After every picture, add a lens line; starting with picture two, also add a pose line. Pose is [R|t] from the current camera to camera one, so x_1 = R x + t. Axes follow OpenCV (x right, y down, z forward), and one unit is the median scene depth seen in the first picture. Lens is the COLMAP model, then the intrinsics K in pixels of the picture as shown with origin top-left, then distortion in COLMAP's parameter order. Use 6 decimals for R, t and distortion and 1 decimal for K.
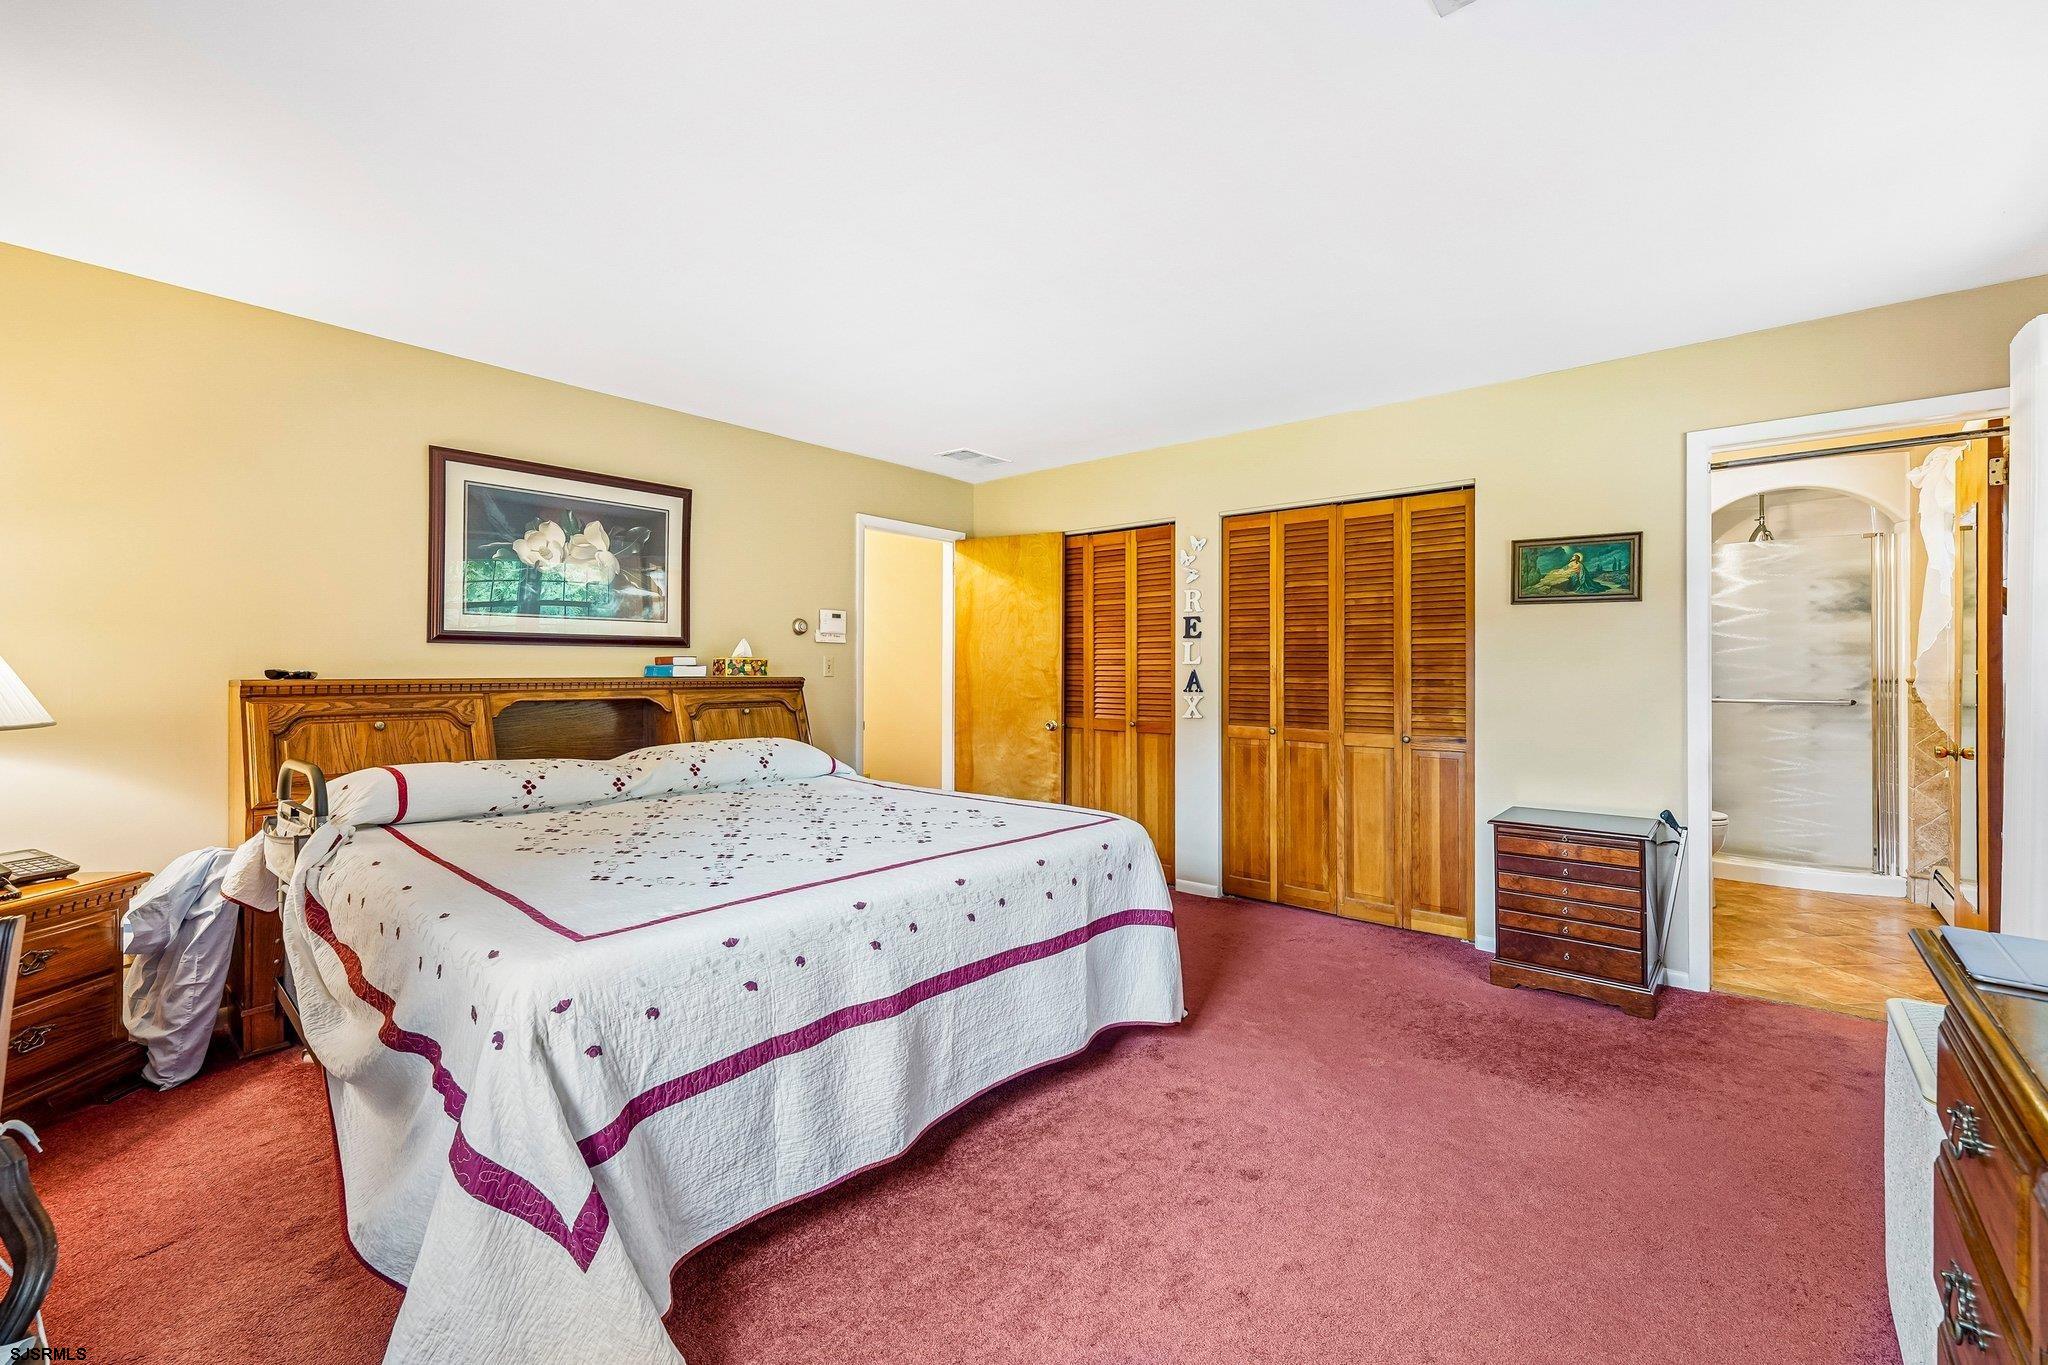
lens RADIAL K [[851.1, 0, 1013.6], [0, 851.1, 672.1], [0, 0, 1]] dist [-0.004315, -0.000423]
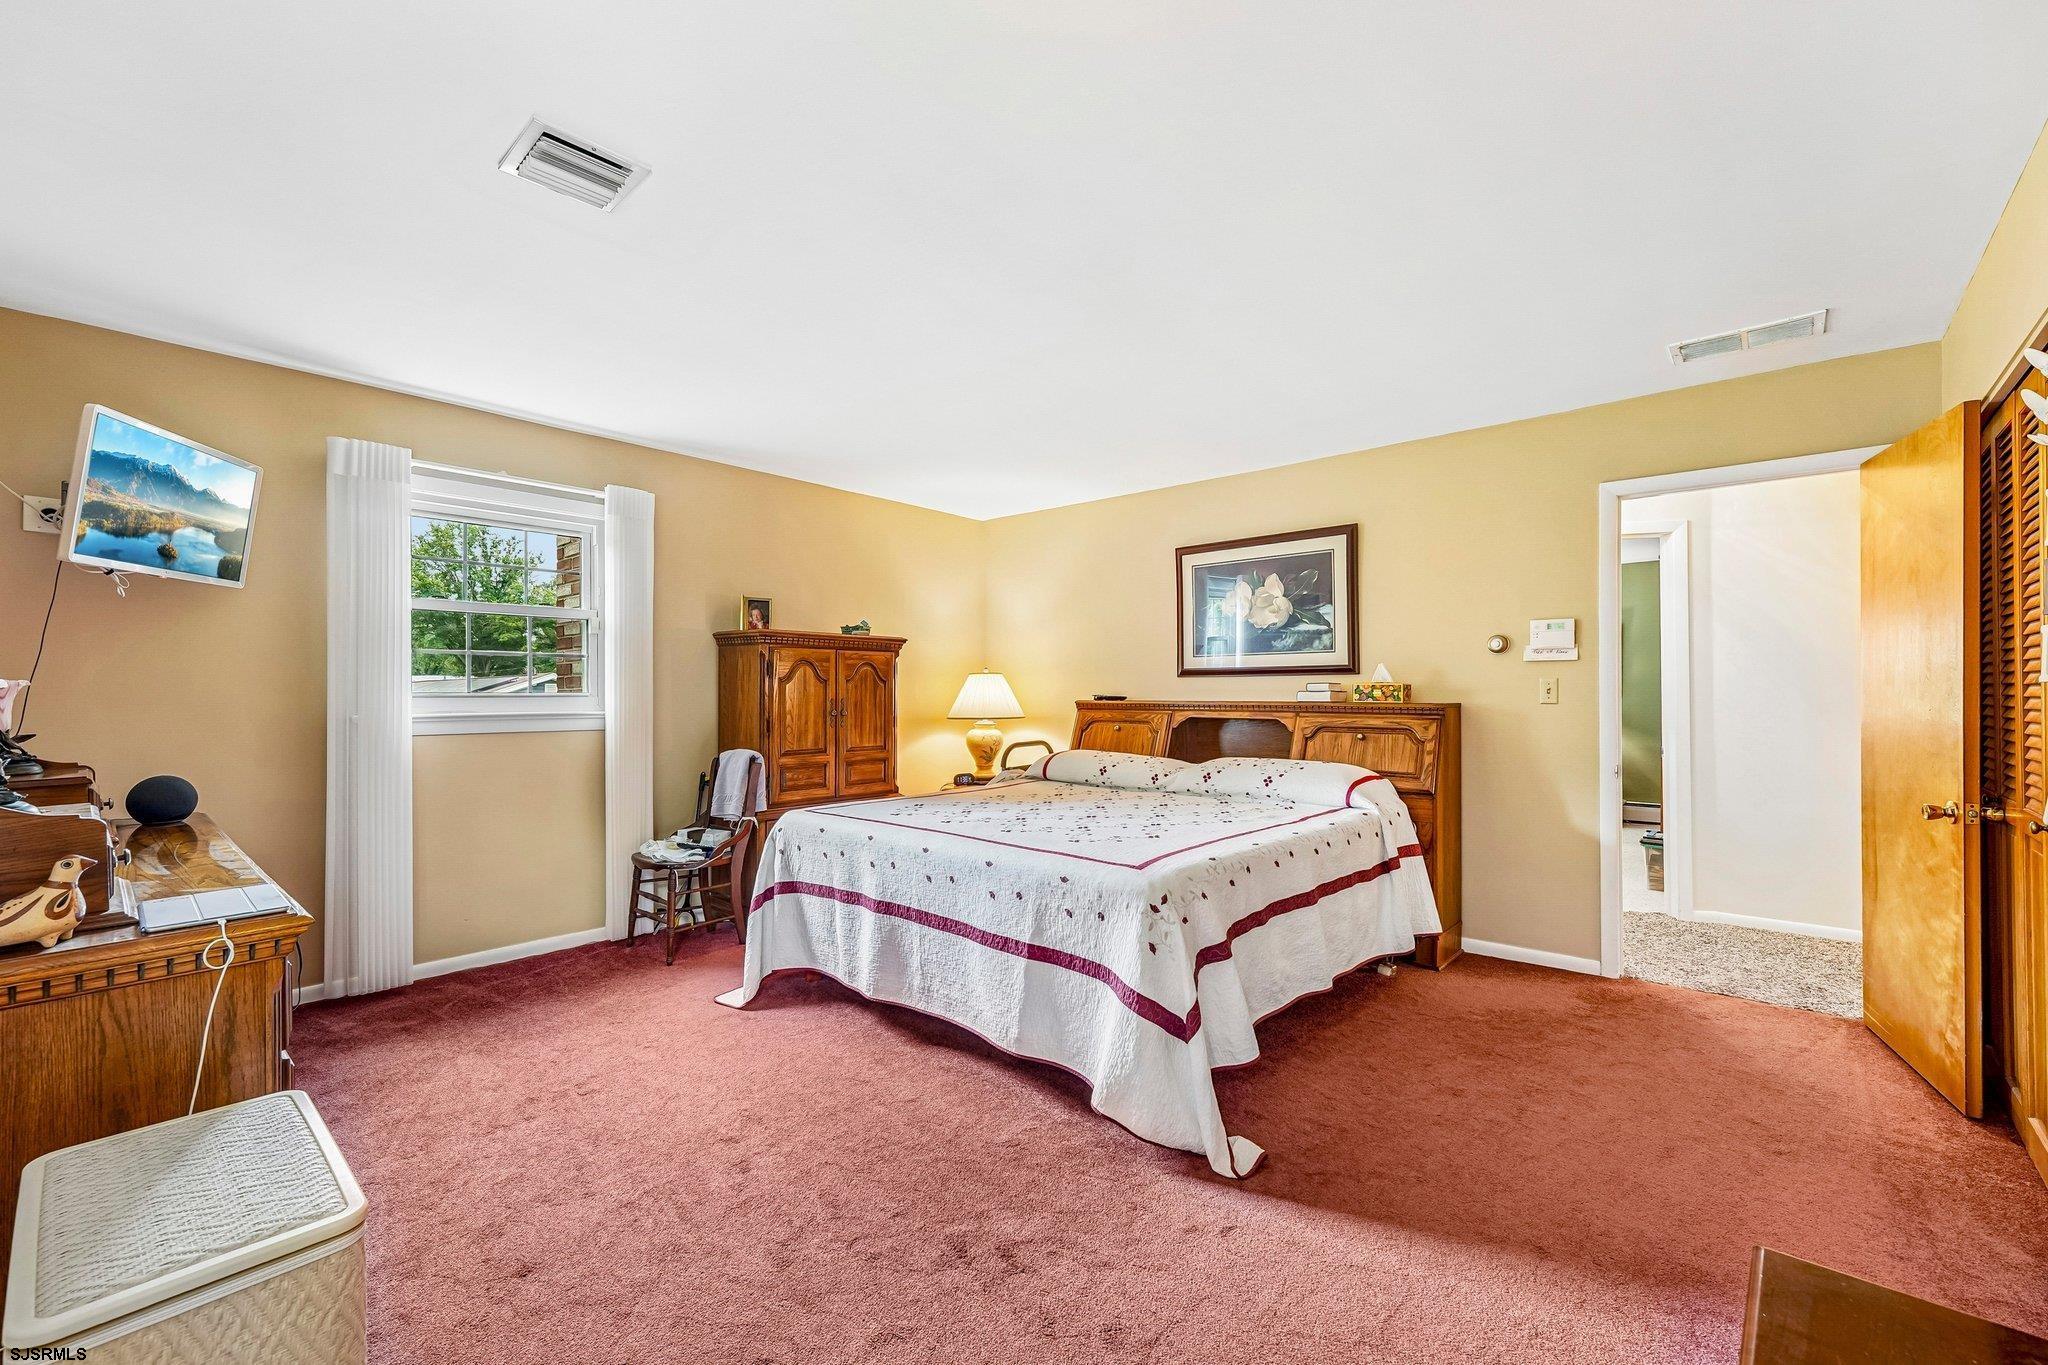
lens RADIAL K [[851.1, 0, 1014.7], [0, 851.1, 685.0], [0, 0, 1]] dist [-0.004315, -0.000423]
pose [[-0.036866, -0.009638, -0.999274, 0.819788], [-0.000359, 0.999954, -0.009631, -0.005999], [0.999320, 0.000004, -0.036868, 0.741601]]
